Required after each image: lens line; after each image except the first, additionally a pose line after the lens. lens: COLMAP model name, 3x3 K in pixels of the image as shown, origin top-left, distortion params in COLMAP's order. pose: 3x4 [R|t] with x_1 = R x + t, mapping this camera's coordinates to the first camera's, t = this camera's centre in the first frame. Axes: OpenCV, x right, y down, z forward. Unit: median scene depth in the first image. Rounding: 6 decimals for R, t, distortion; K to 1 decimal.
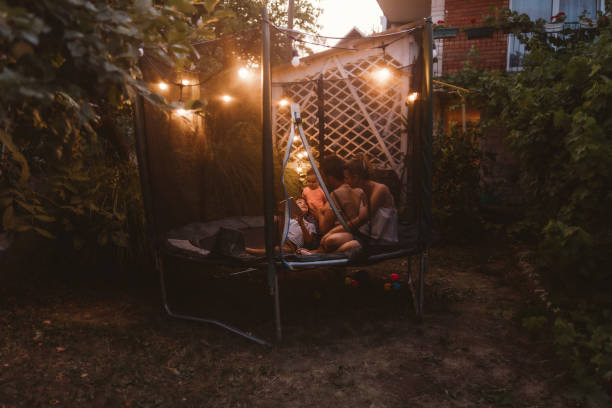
lens RADIAL K [[499.4, 0, 306.0], [0, 499.4, 204.0], [0, 0, 1]] dist [0.010217, -0.014486]
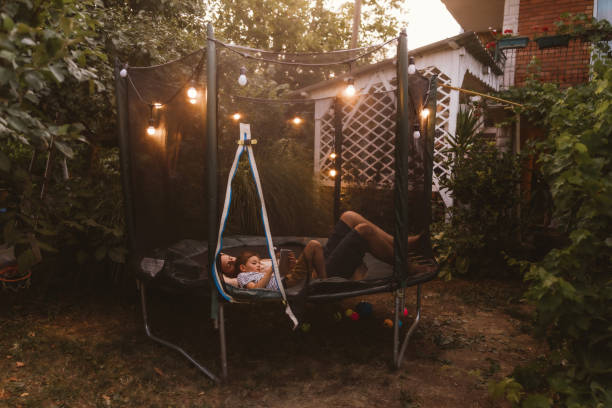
lens RADIAL K [[499.4, 0, 306.0], [0, 499.4, 204.0], [0, 0, 1]] dist [0.010217, -0.014486]
pose [[0.979953, 0.033835, -0.196337, 0.147413], [-0.038997, 0.998986, -0.022488, -0.019386], [0.195377, 0.029694, 0.980279, 0.058038]]
